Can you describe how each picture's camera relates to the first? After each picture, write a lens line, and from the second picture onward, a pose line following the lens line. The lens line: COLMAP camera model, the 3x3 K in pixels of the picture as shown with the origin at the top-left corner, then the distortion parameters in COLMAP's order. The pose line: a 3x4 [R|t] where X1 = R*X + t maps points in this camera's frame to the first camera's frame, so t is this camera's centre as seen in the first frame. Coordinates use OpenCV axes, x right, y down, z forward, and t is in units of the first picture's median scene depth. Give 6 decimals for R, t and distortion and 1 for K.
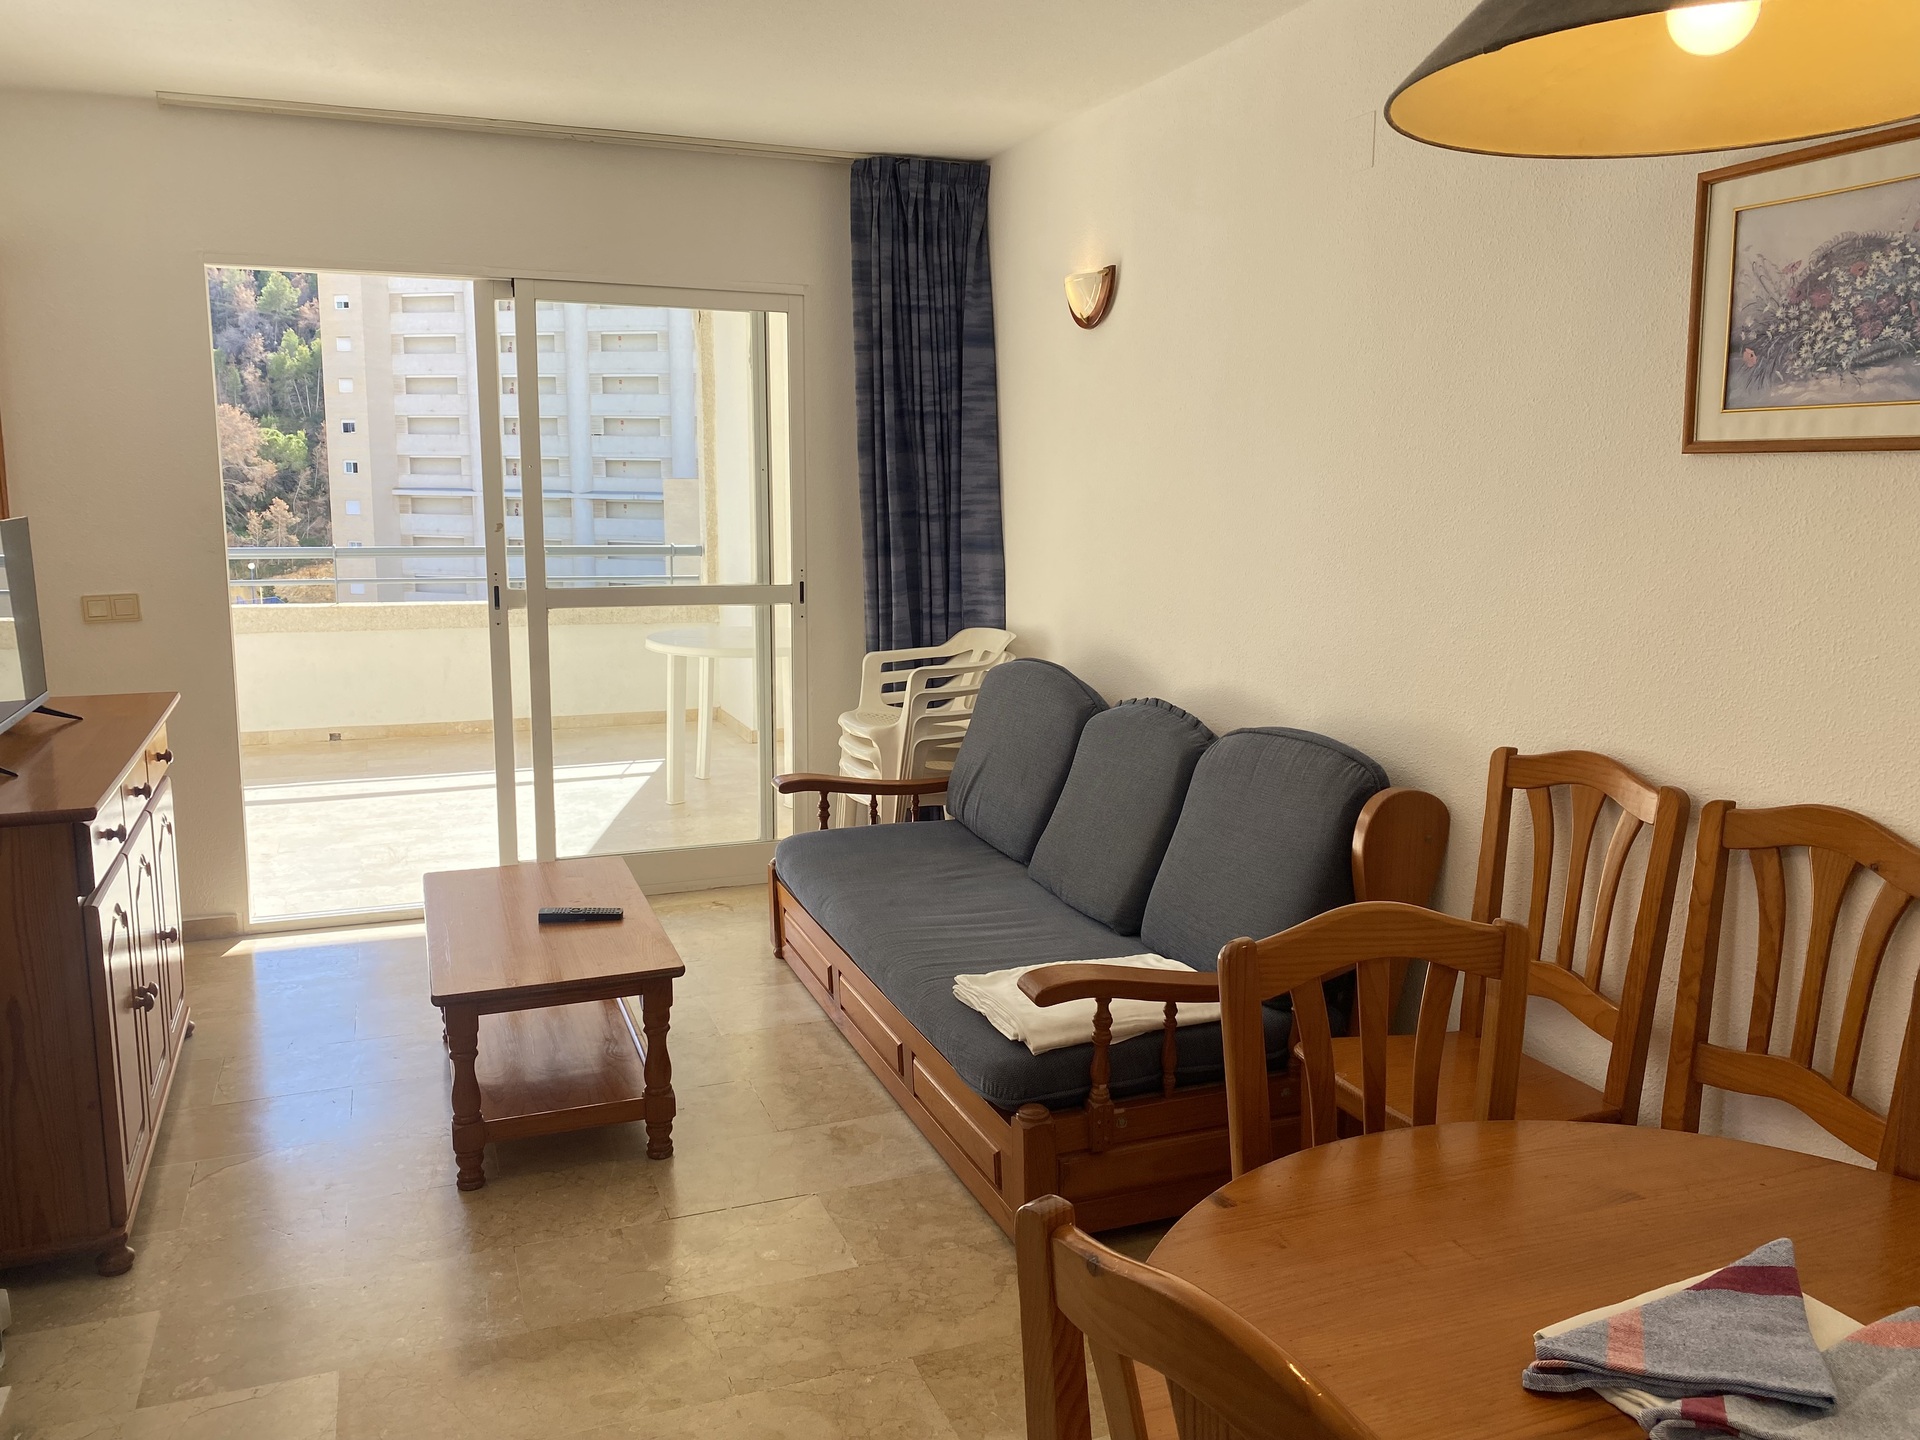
lens RADIAL K [[1462.8, 0, 950.7], [0, 1462.8, 710.0], [0, 0, 1]] dist [0.028141, -0.026576]
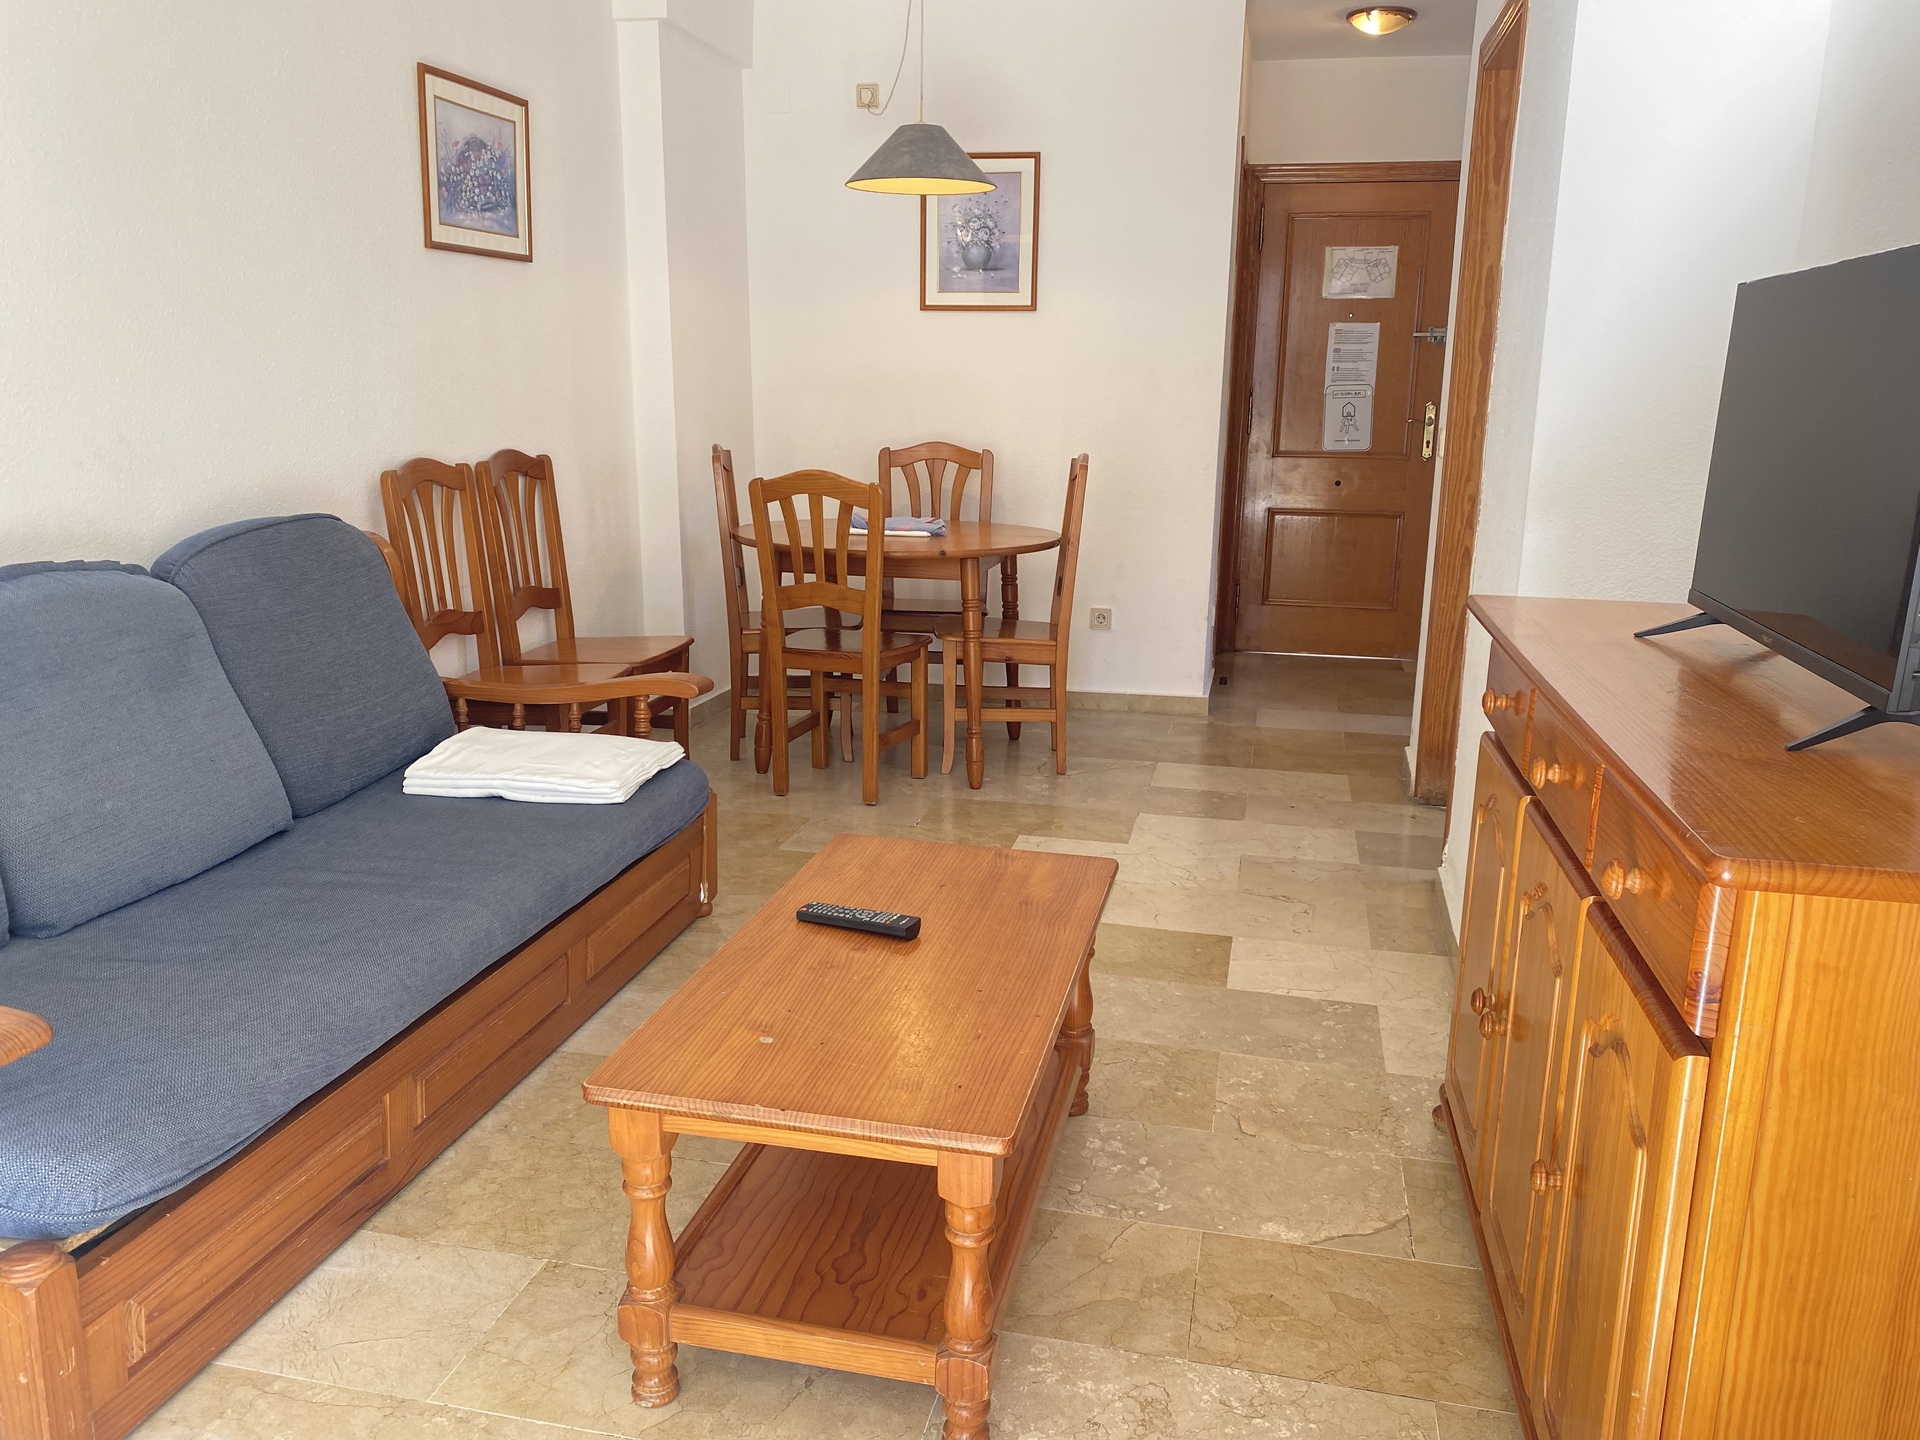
lens RADIAL K [[1462.8, 0, 950.7], [0, 1462.8, 710.0], [0, 0, 1]] dist [0.028141, -0.026576]
pose [[-0.831752, -0.153026, 0.533640, -0.950470], [0.059701, 0.931028, 0.360032, -0.269303], [-0.551928, 0.331316, -0.765249, 2.239728]]
